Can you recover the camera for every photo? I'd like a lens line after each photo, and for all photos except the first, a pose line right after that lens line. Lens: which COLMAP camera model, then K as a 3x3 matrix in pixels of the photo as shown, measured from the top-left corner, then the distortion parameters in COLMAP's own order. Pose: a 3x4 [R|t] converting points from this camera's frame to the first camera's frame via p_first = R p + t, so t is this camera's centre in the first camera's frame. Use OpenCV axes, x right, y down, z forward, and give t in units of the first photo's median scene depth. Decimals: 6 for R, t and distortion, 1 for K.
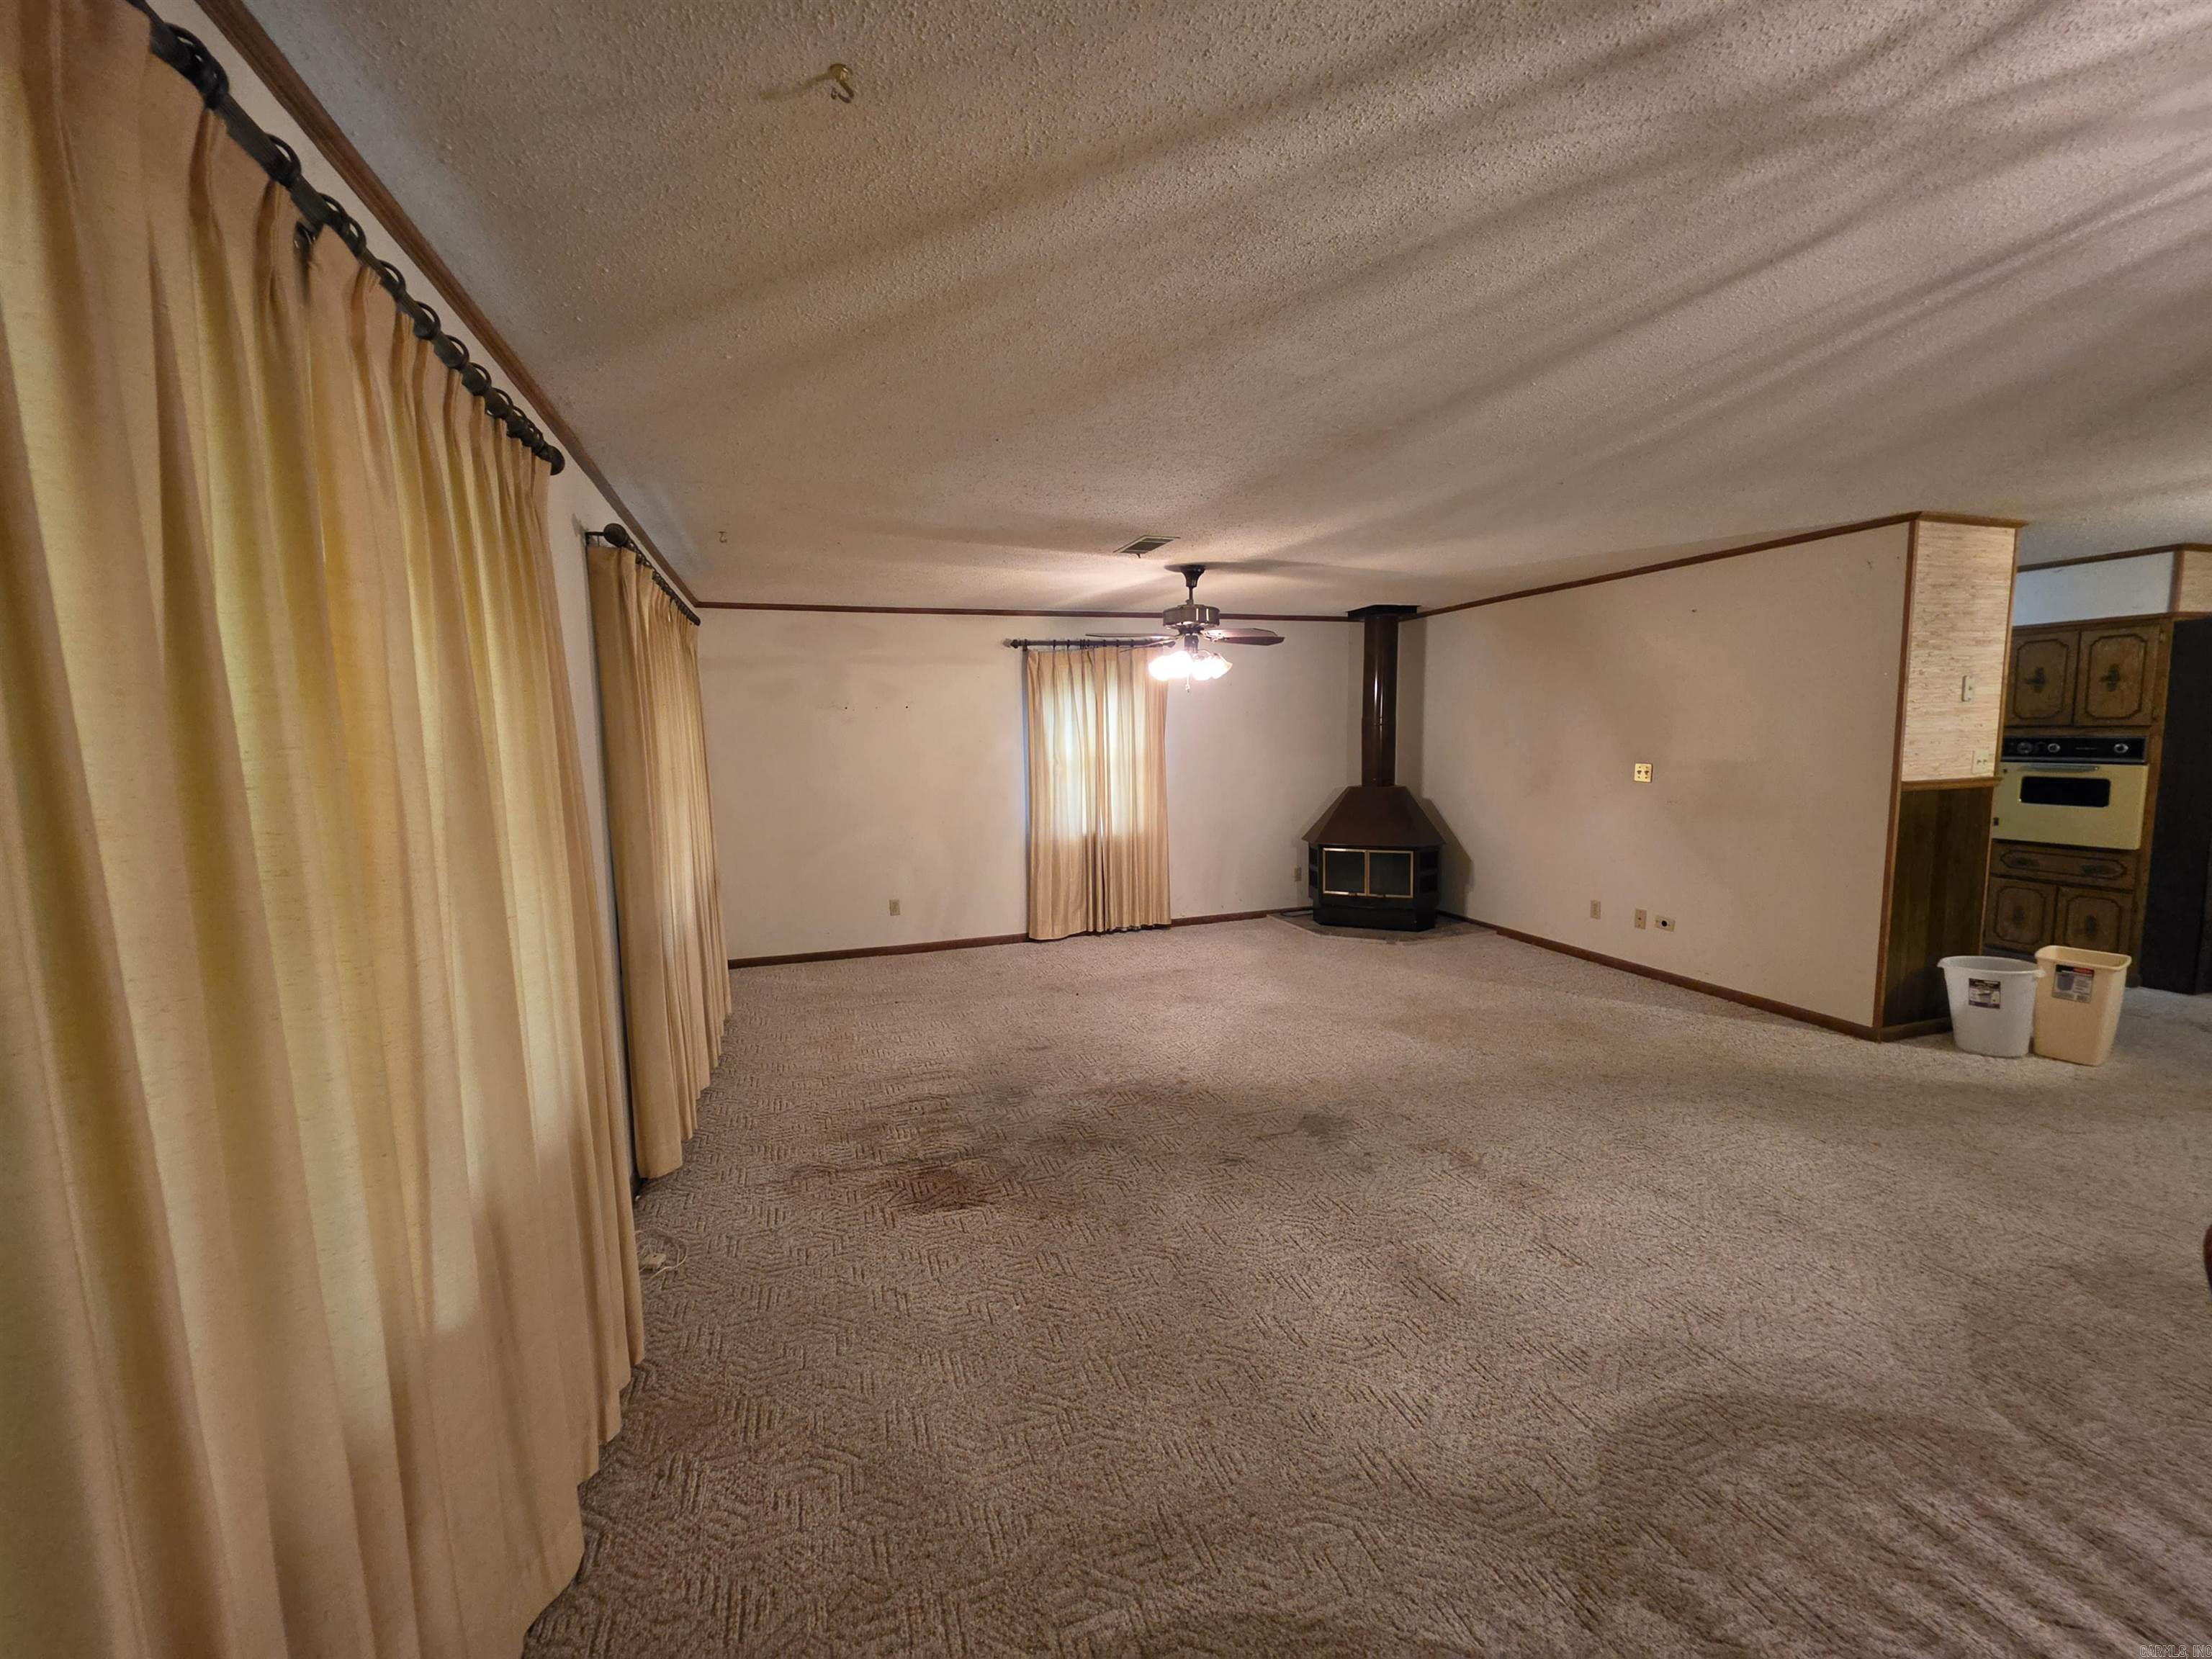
lens RADIAL K [[881.3, 0, 1104.0], [0, 881.3, 819.5], [0, 0, 1]] dist [-0.004147, 0.000568]
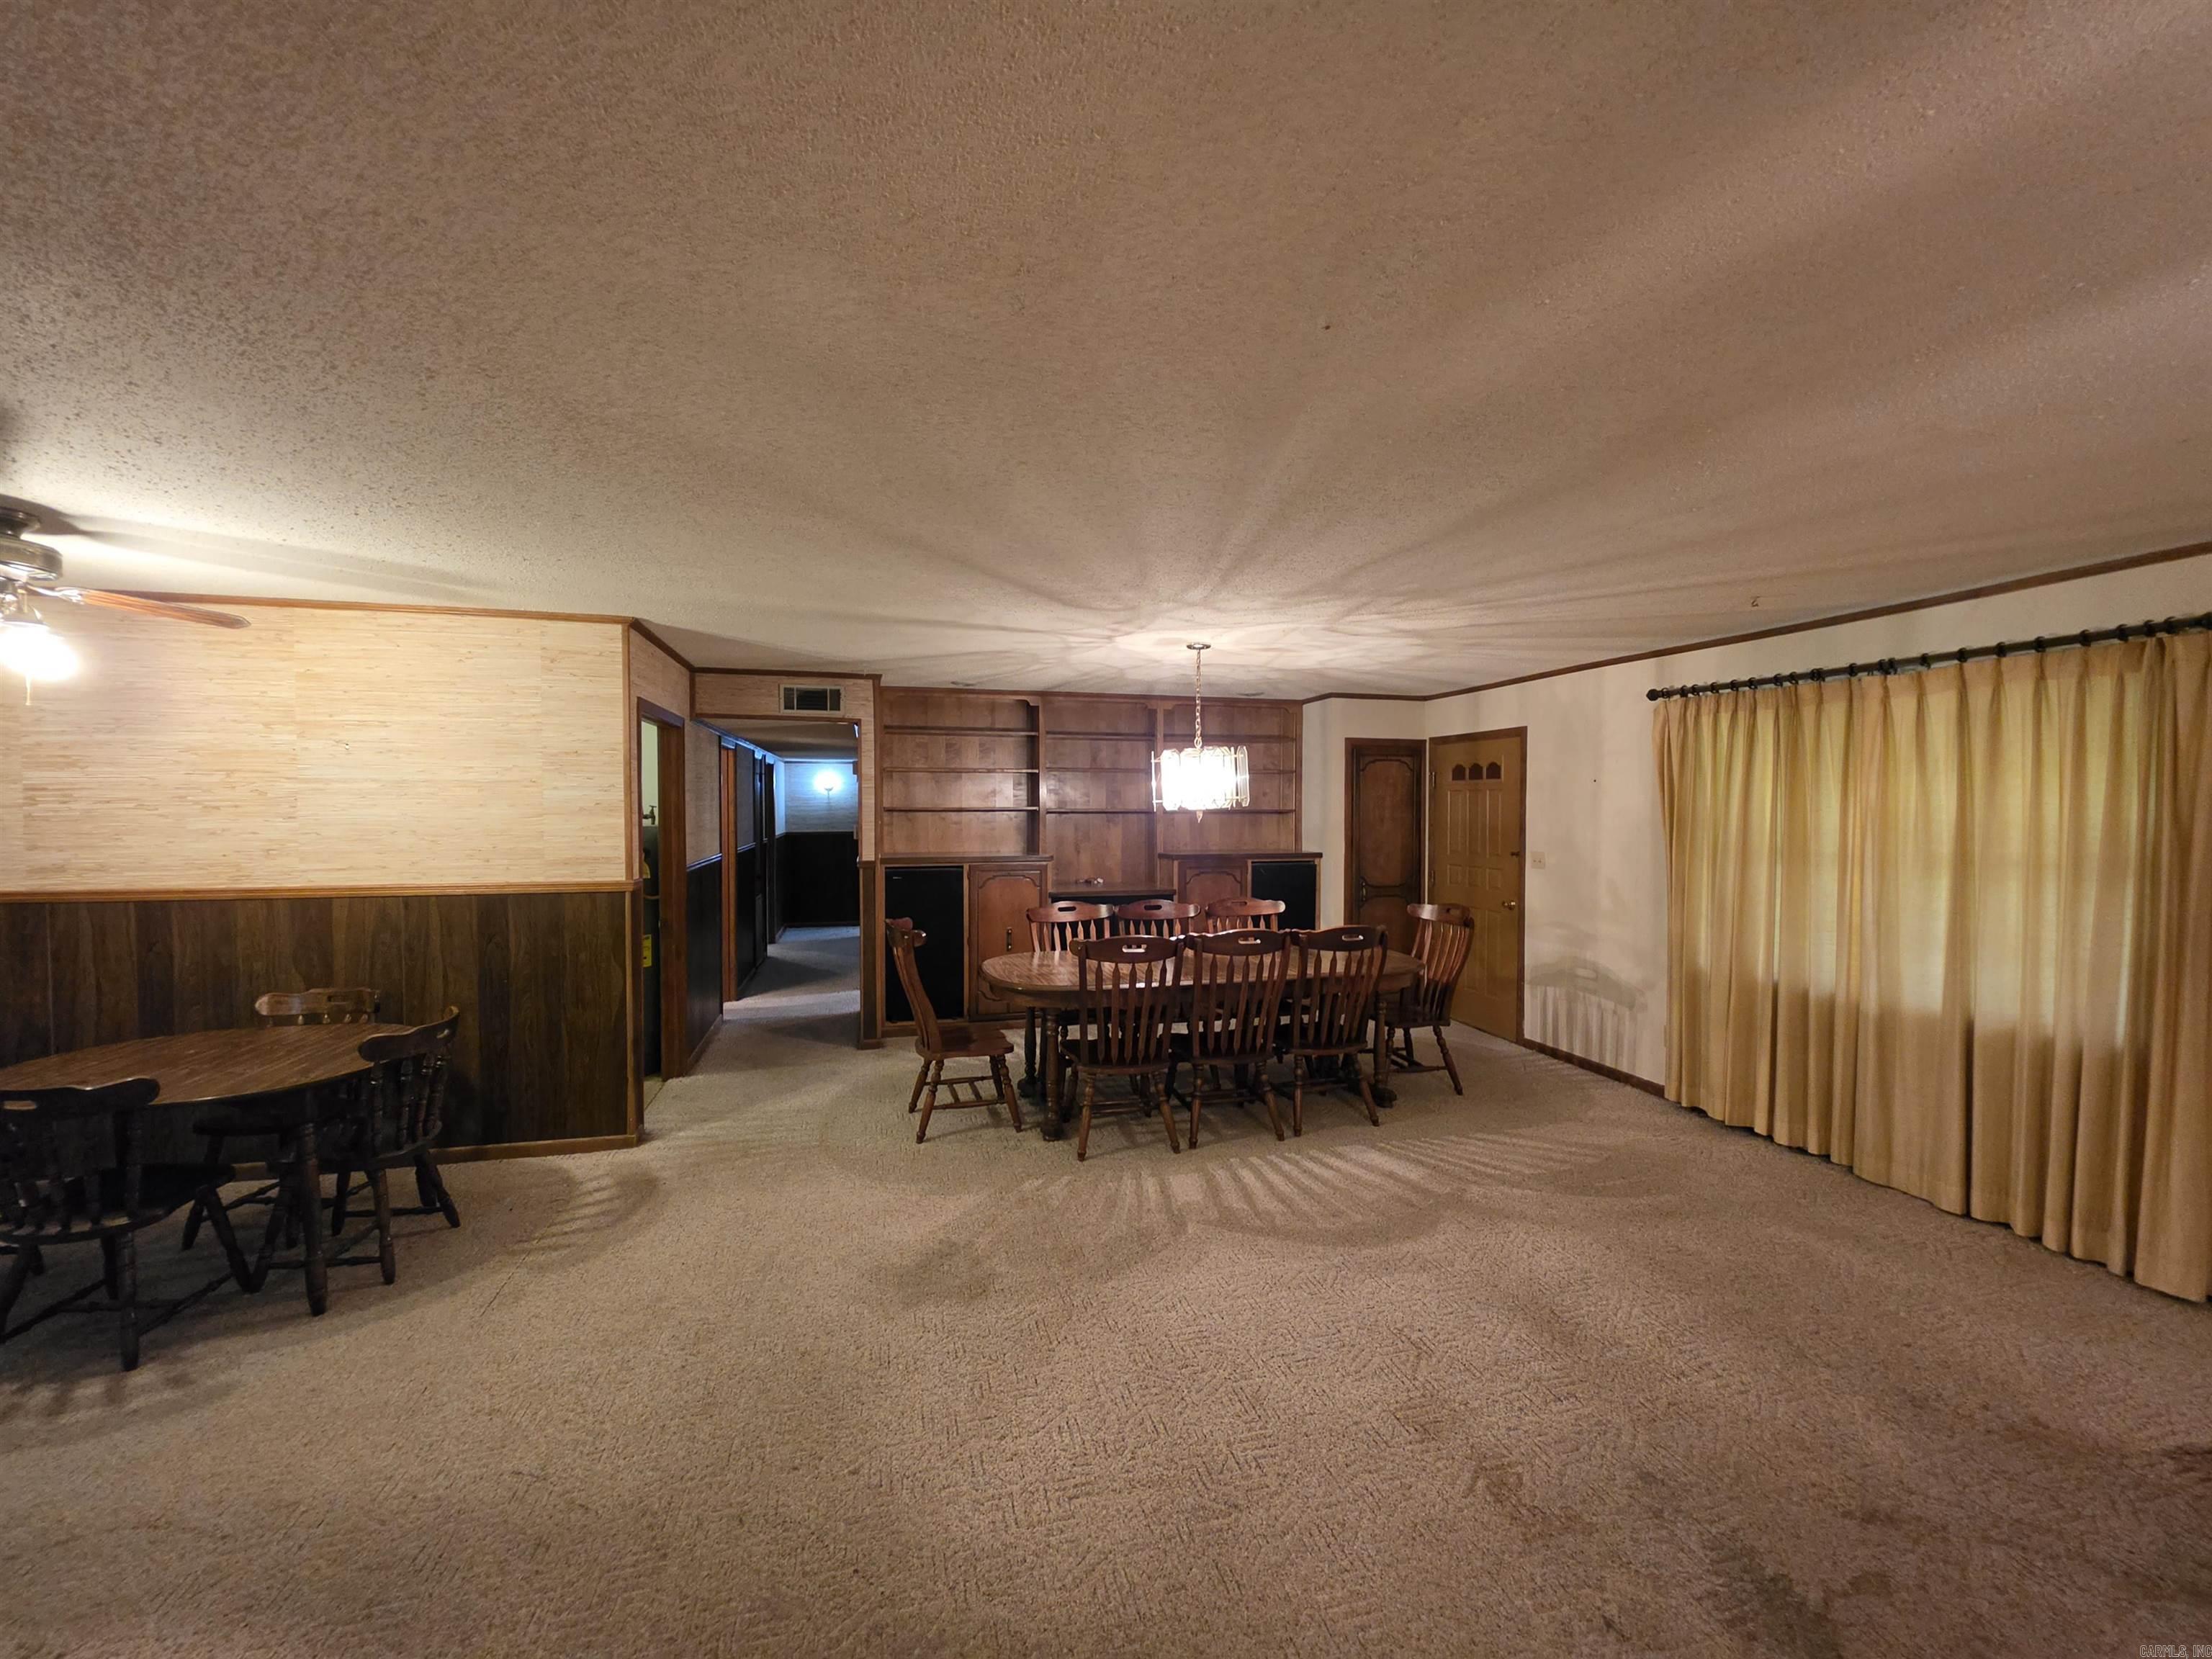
lens RADIAL K [[881.3, 0, 1103.0], [0, 881.3, 827.7], [0, 0, 1]] dist [-0.004147, 0.000568]
pose [[-0.997621, 0.013220, 0.067656, 0.649170], [0.021523, 0.992111, 0.123501, -0.188236], [-0.065489, 0.124663, -0.990035, 1.594359]]
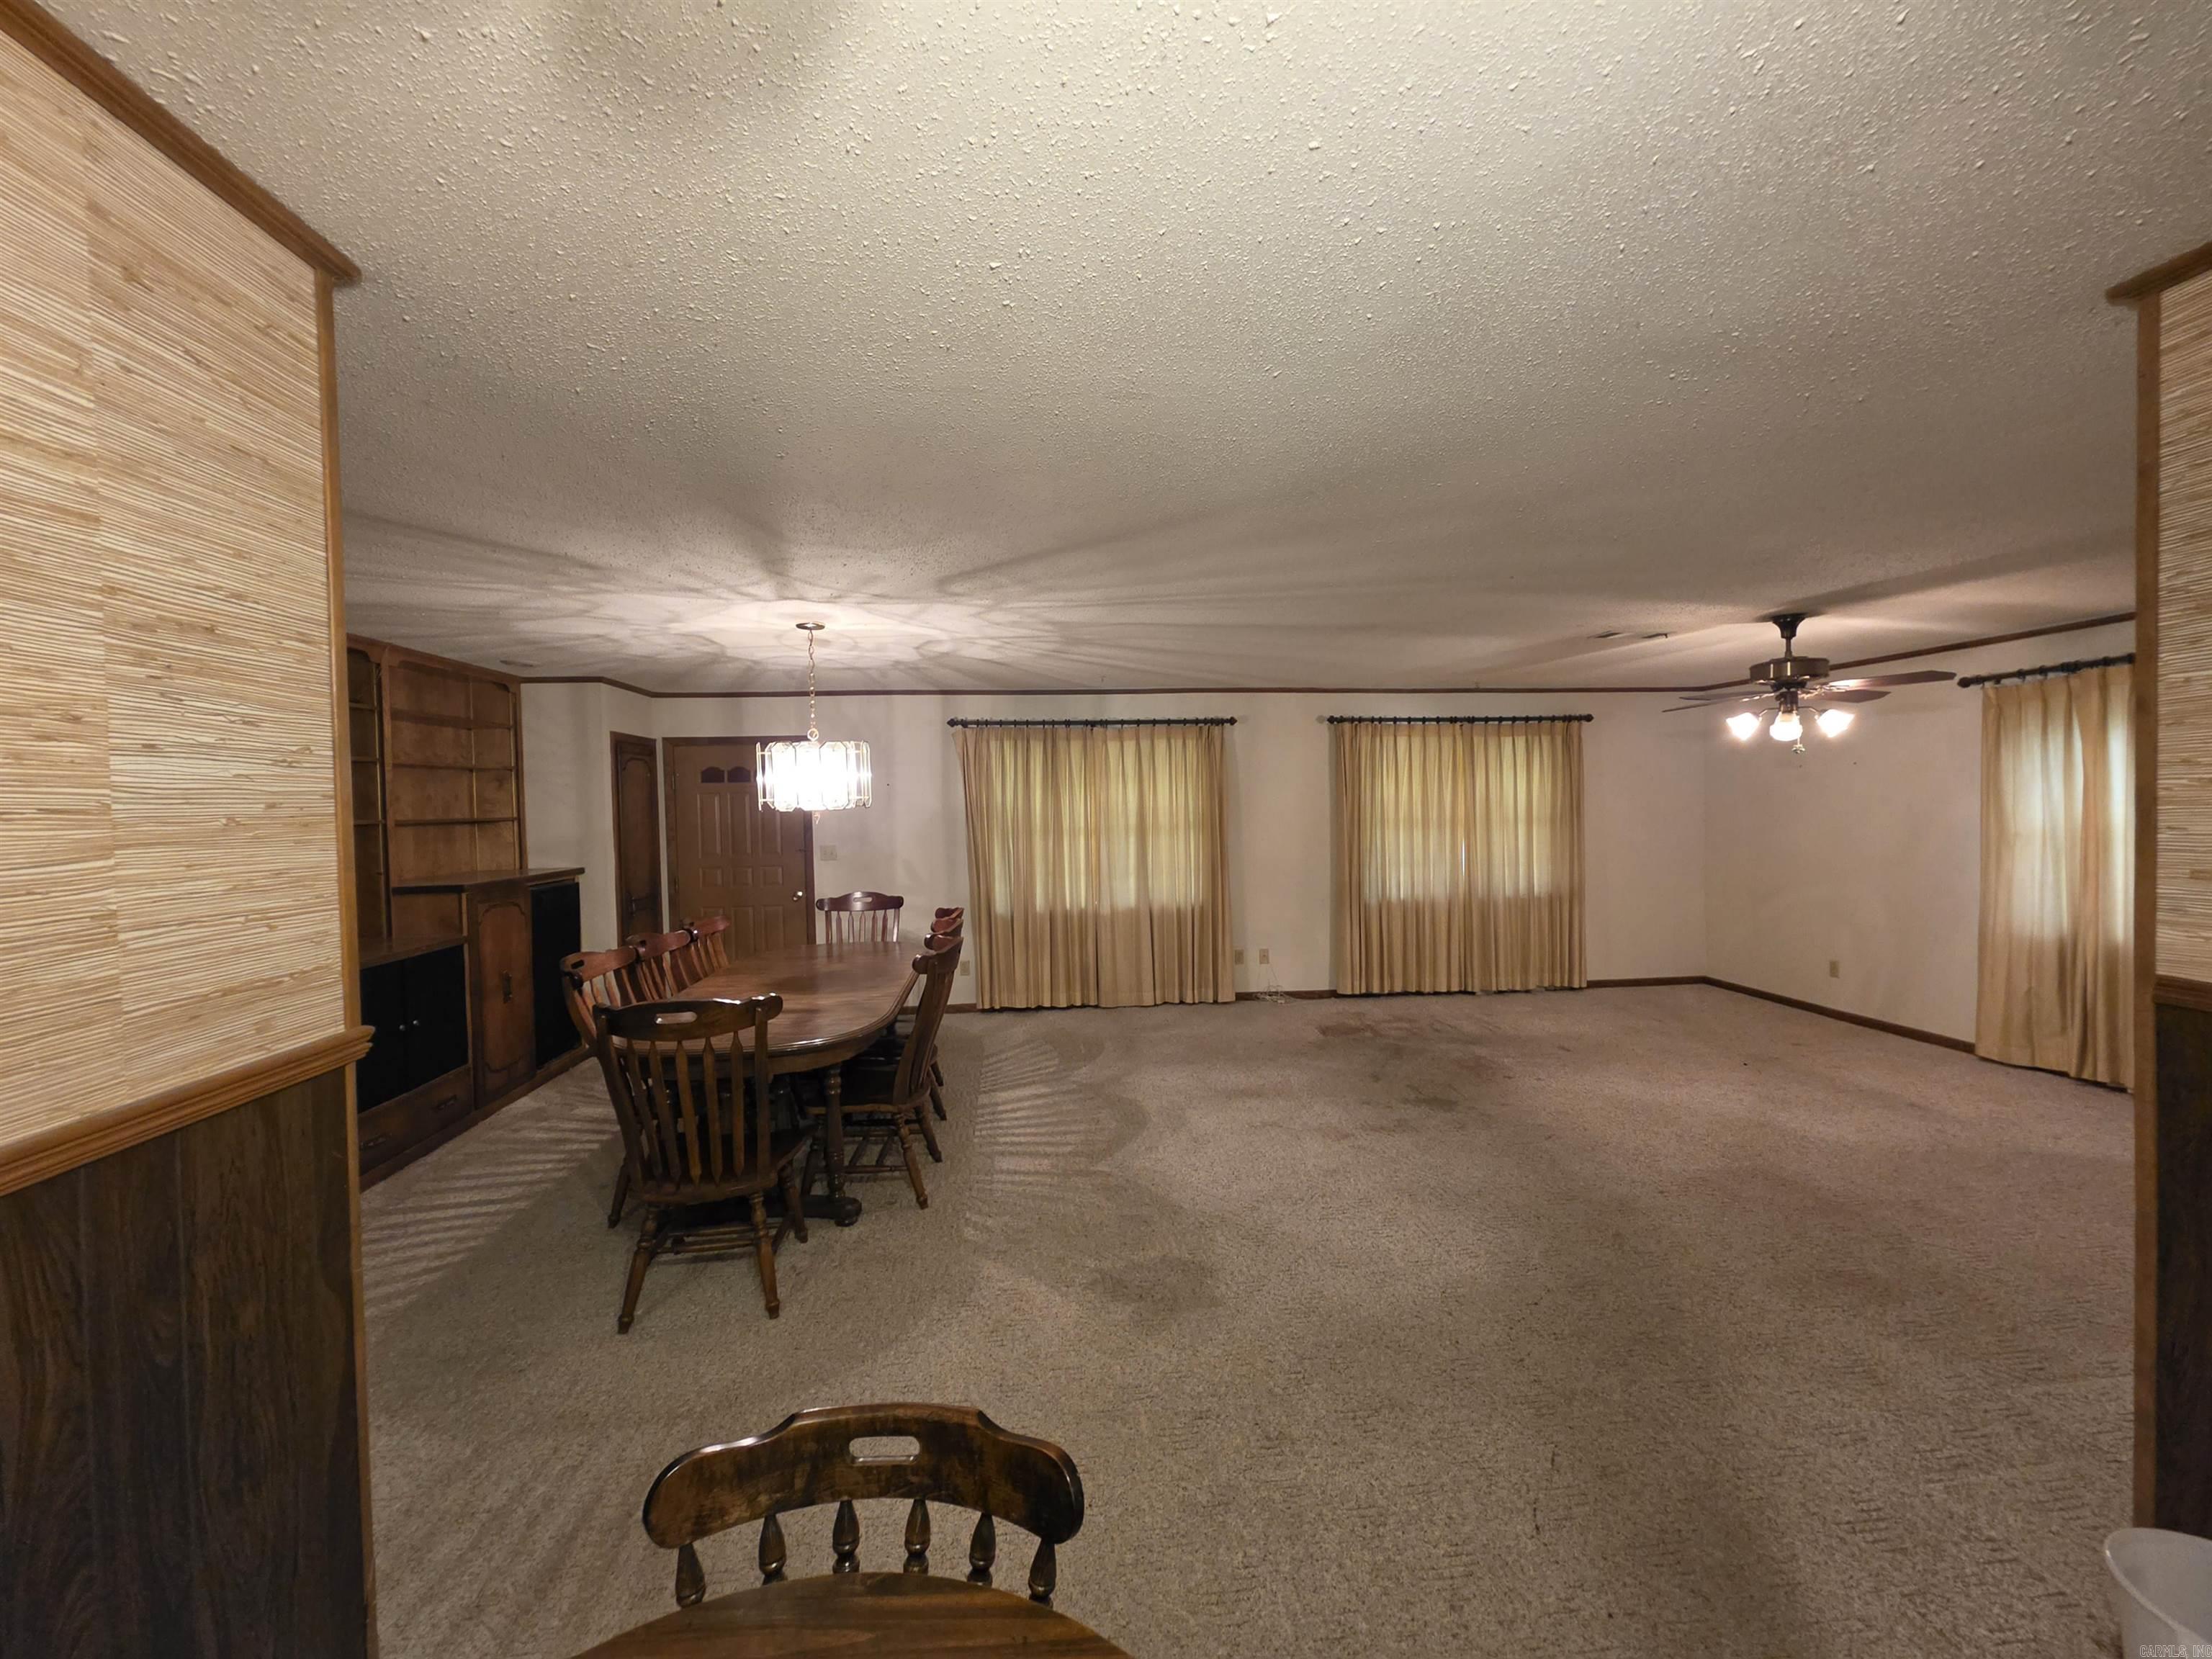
lens RADIAL K [[881.3, 0, 1099.8], [0, 881.3, 830.3], [0, 0, 1]] dist [-0.004147, 0.000568]
pose [[-0.223320, 0.051873, -0.973364, 1.766012], [-0.072702, 0.994915, 0.069702, -0.124787], [0.972030, 0.086331, -0.218413, 0.827083]]
